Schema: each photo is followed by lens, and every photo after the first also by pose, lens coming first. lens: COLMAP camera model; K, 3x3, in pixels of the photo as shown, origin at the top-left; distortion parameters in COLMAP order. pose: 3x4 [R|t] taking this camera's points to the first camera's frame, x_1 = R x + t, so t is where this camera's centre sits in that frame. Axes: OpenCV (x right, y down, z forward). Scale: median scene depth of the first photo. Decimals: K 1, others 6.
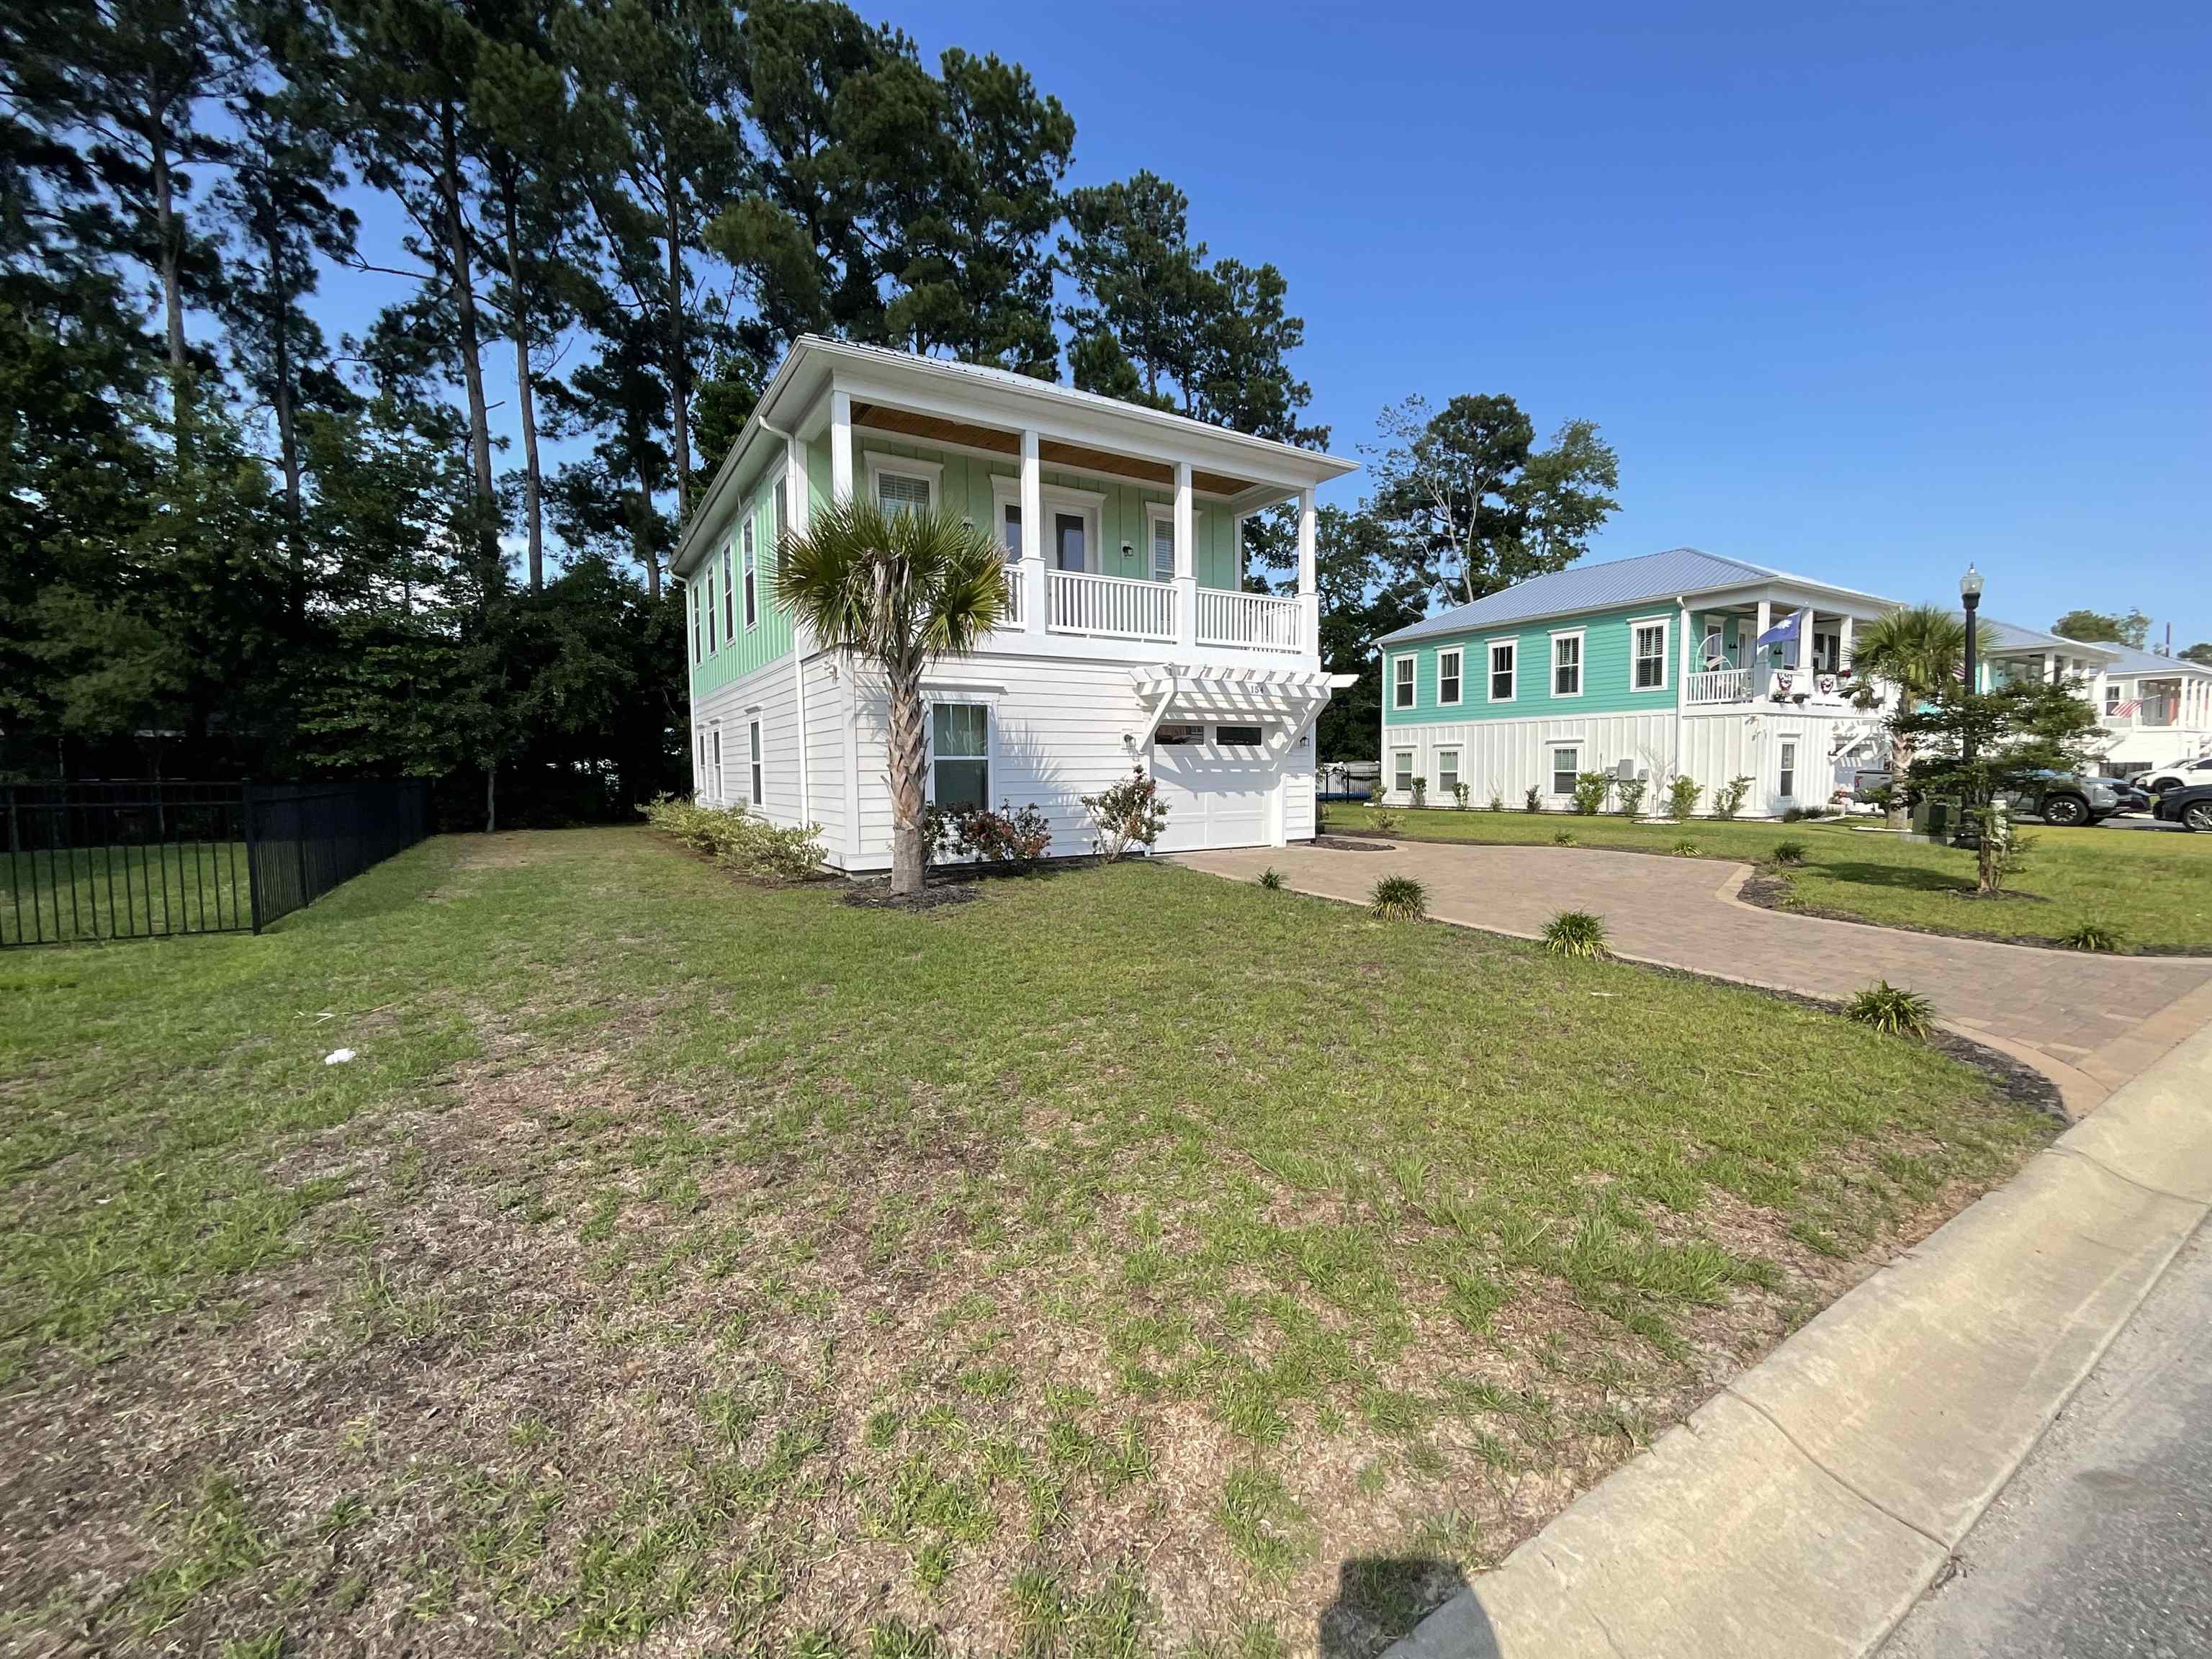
lens RADIAL K [[899.7, 0, 1106.4], [0, 899.7, 825.4], [0, 0, 1]] dist [-0.000614, 0.000034]
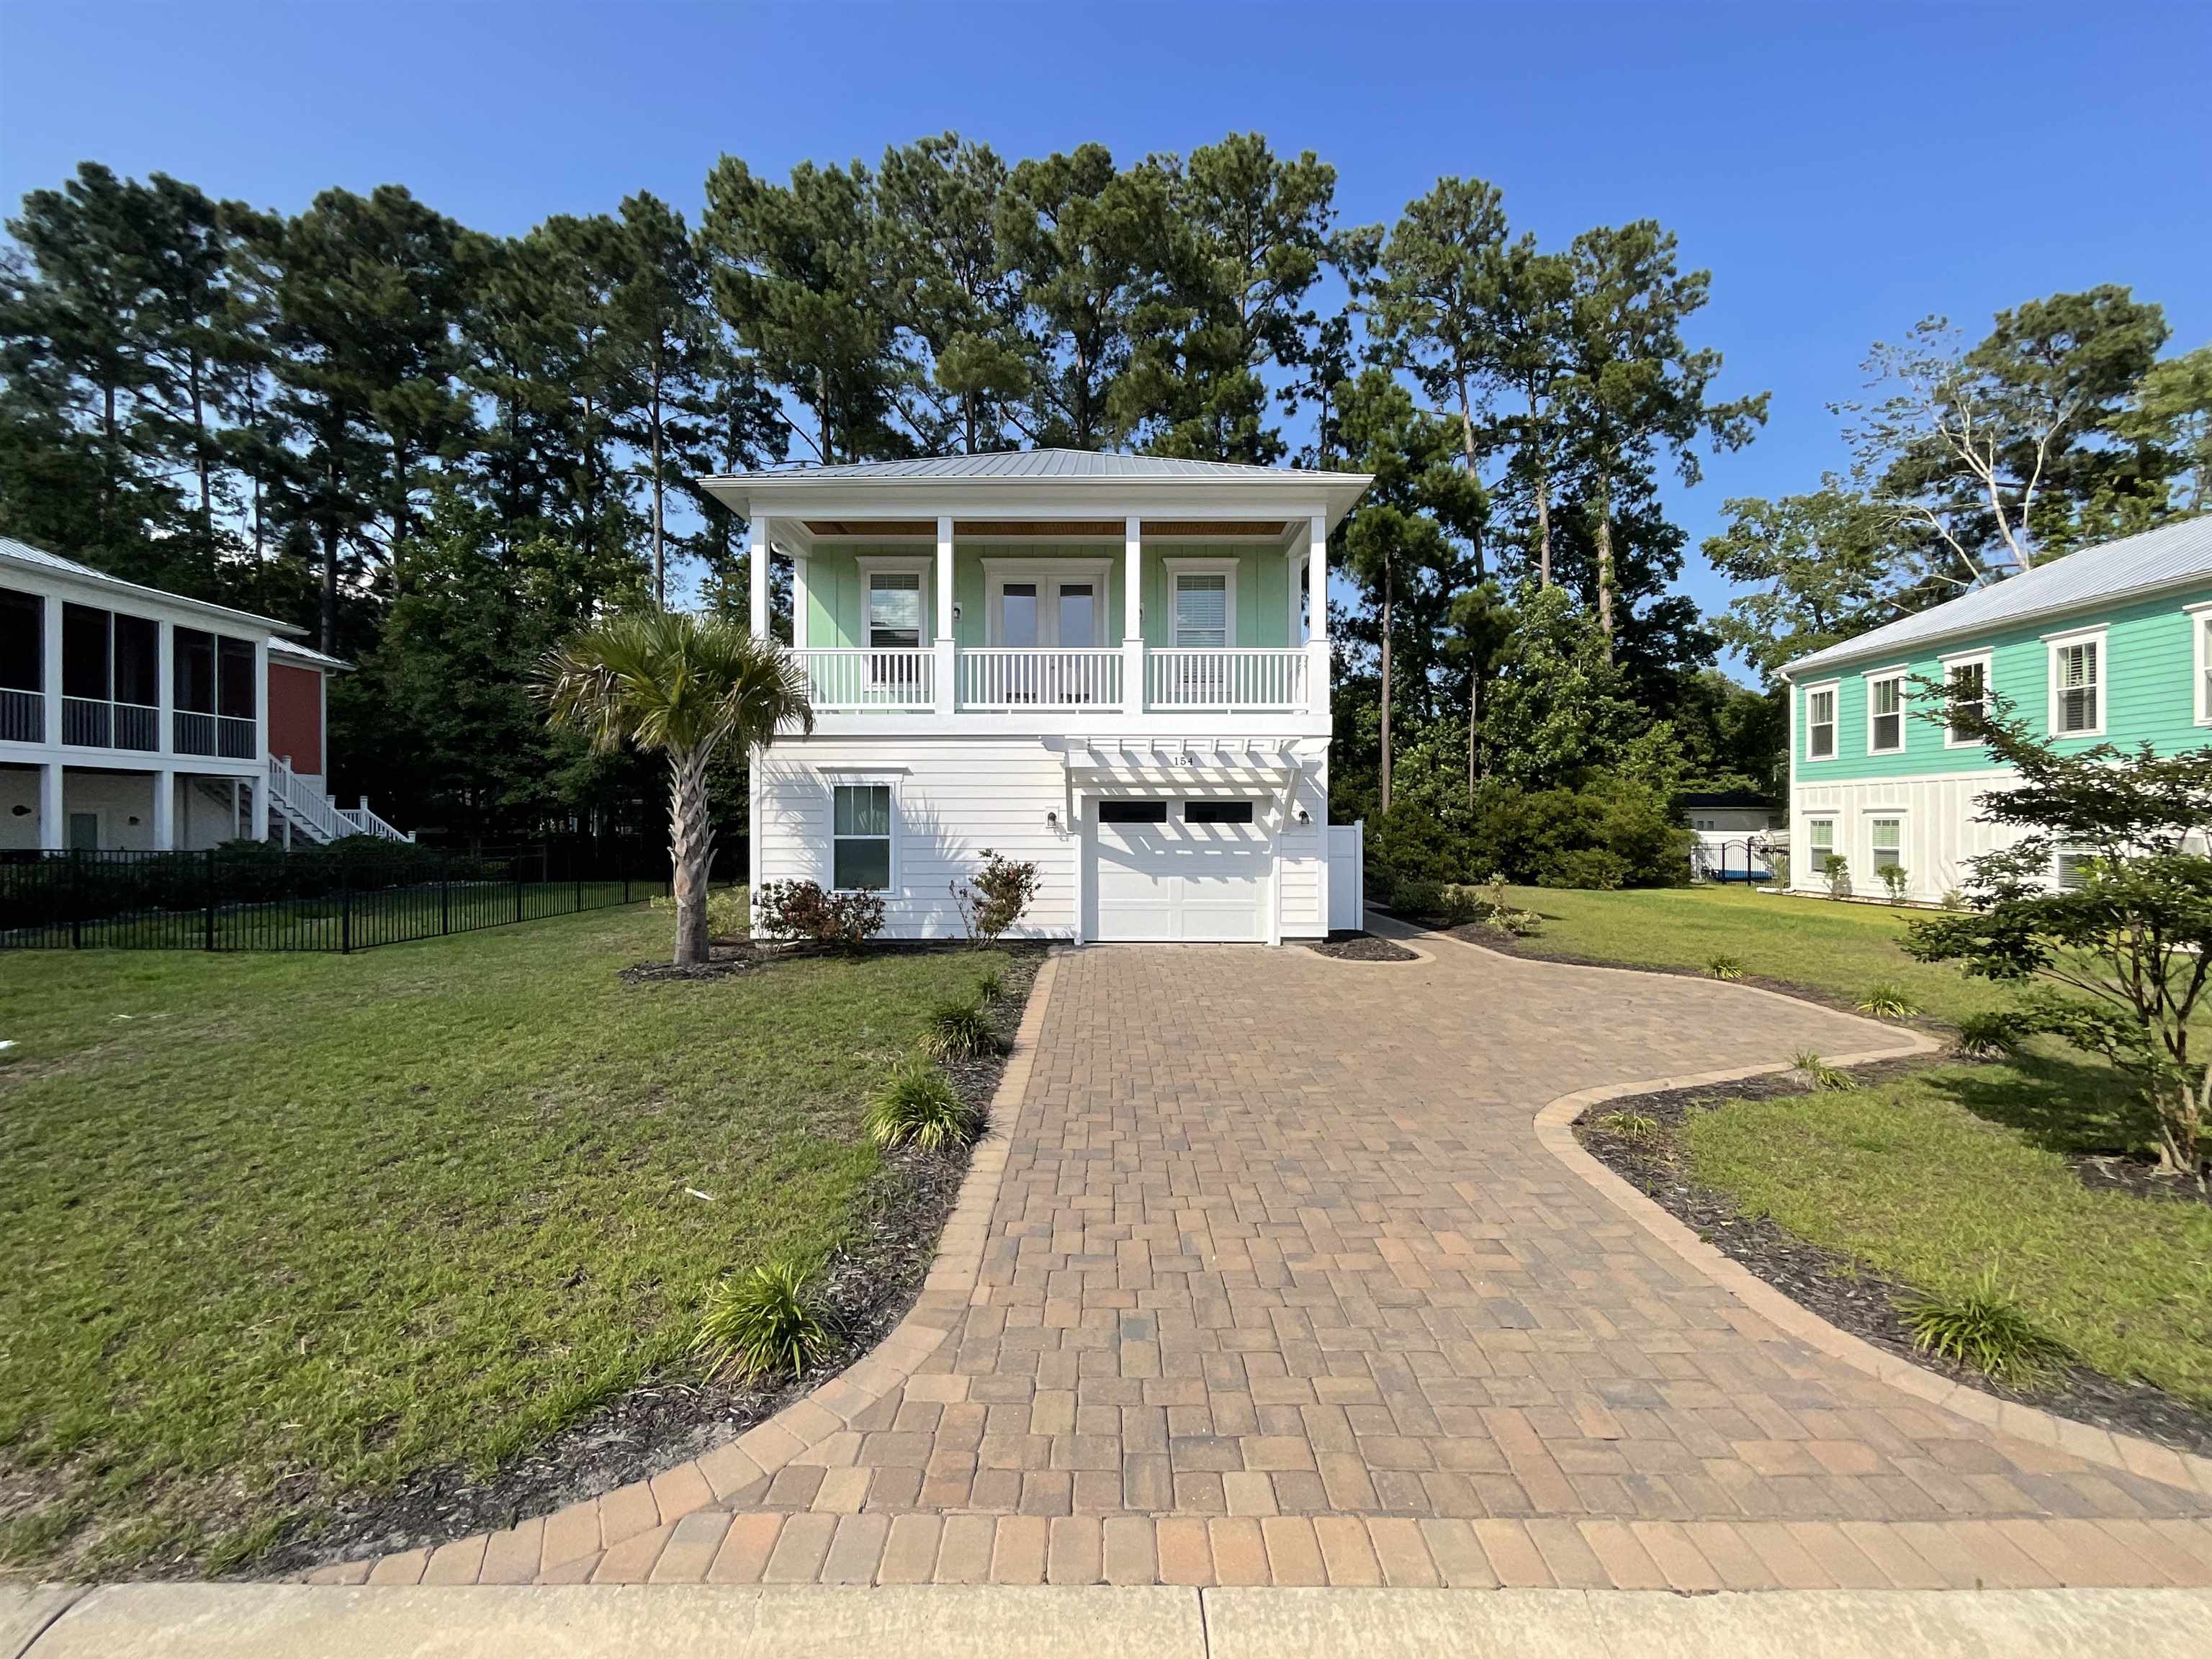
lens RADIAL K [[888.2, 0, 1101.8], [0, 888.2, 826.8], [0, 0, 1]] dist [-0.000551, -0.000406]
pose [[0.851071, 0.011212, -0.524932, 0.360326], [-0.042095, 0.998011, -0.046932, -0.029787], [0.523361, 0.062040, 0.849850, 0.159439]]
